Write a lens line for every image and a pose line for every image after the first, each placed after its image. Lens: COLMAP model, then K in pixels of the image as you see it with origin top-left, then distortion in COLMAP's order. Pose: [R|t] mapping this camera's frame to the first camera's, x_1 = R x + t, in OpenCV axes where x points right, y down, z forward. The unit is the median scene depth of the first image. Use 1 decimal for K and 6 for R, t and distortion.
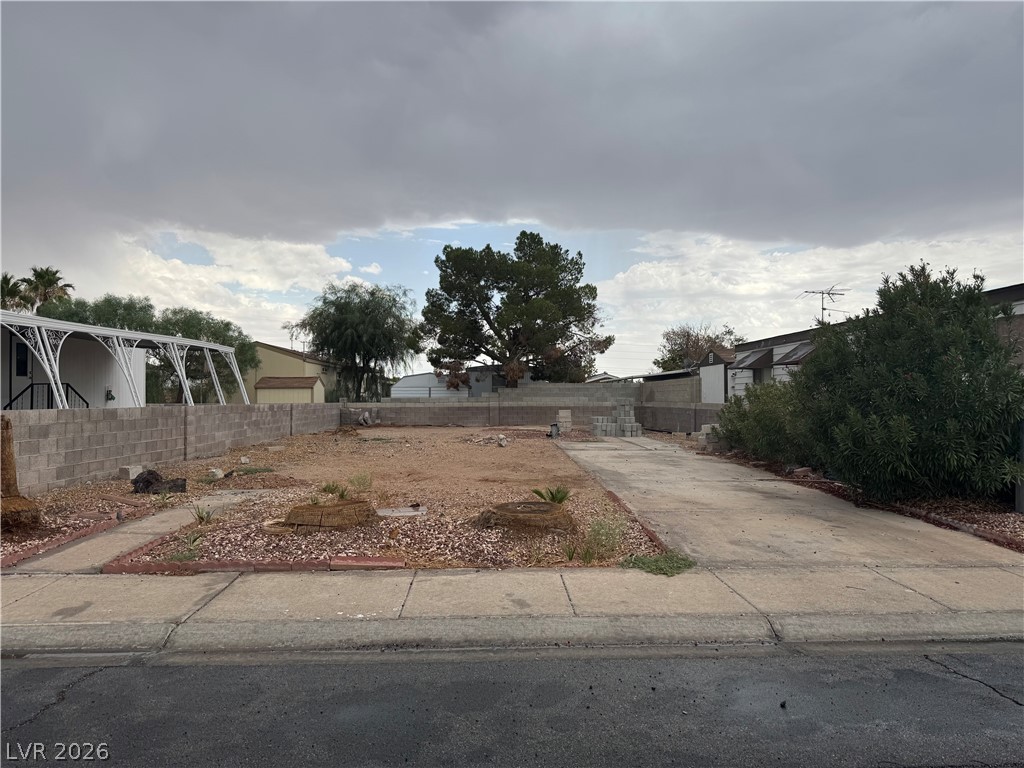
lens RADIAL K [[700.6, 0, 512.0], [0, 700.6, 384.0], [0, 0, 1]] dist [0.049520, 0.000355]
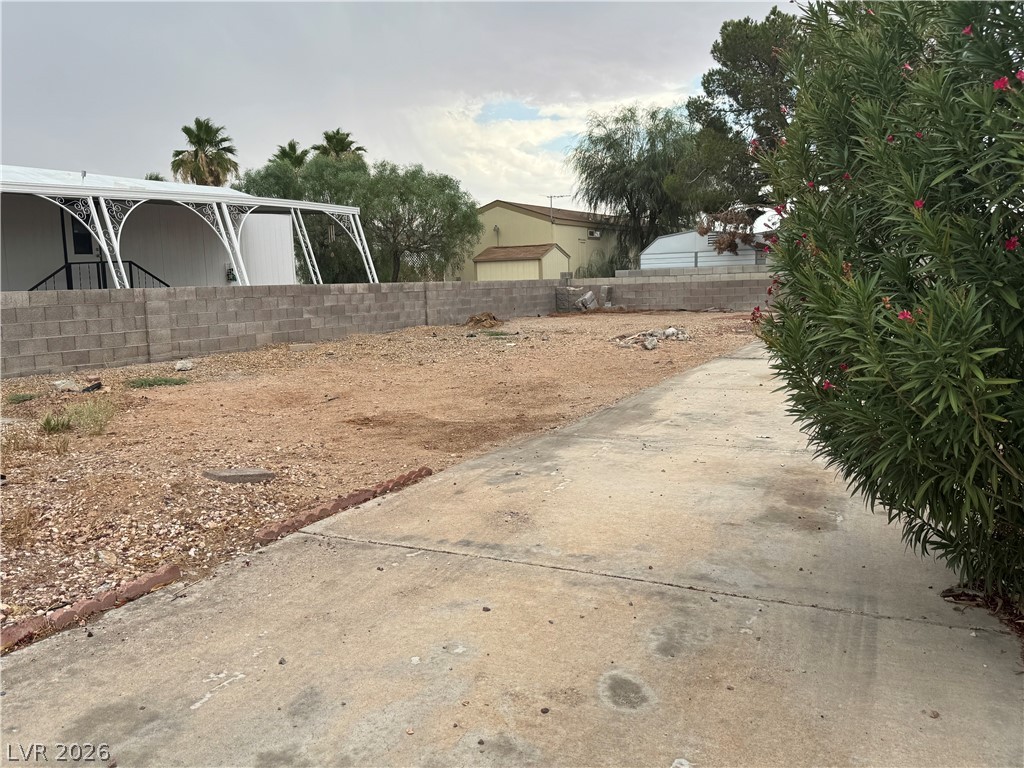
lens RADIAL K [[891.3, 0, 512.0], [0, 891.3, 384.0], [0, 0, 1]] dist [0.146320, -0.333998]
pose [[0.852610, 0.040910, -0.520943, 0.189117], [0.035742, 0.990030, 0.136244, 0.006659], [0.521324, -0.134783, 0.842648, 0.184606]]
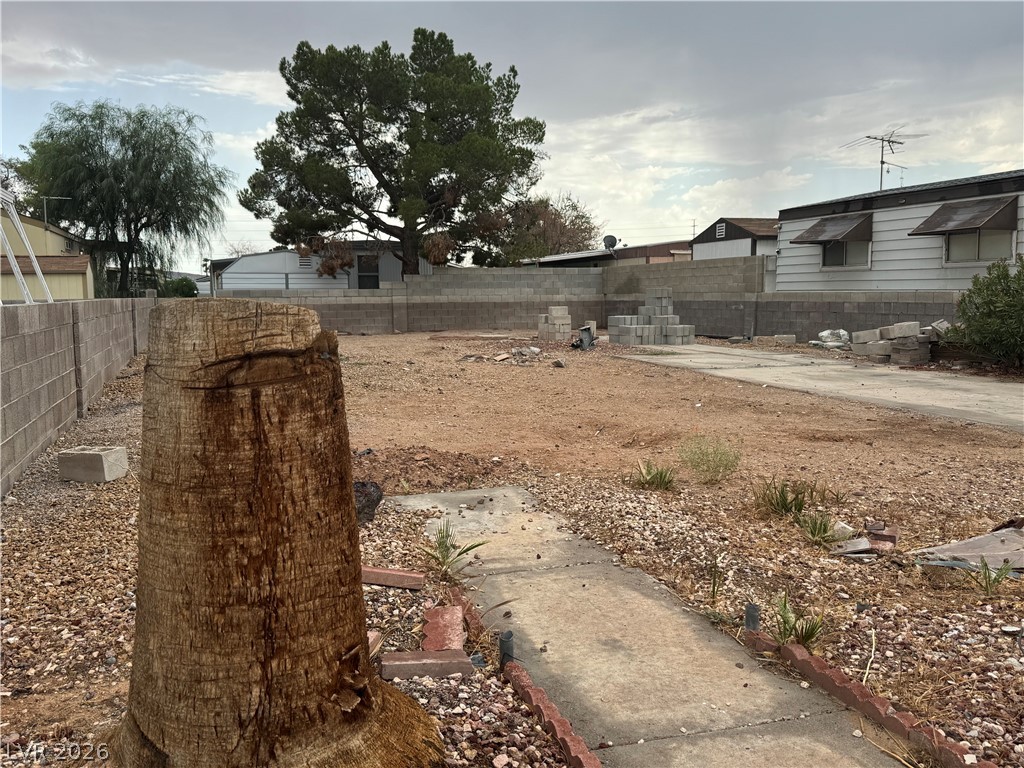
lens RADIAL K [[891.3, 0, 512.0], [0, 891.3, 384.0], [0, 0, 1]] dist [0.146320, -0.333998]
pose [[0.957123, -0.035955, 0.287443, -0.167723], [0.001161, 0.992736, 0.120309, 0.006663], [-0.289681, -0.114816, 0.950212, 0.163596]]
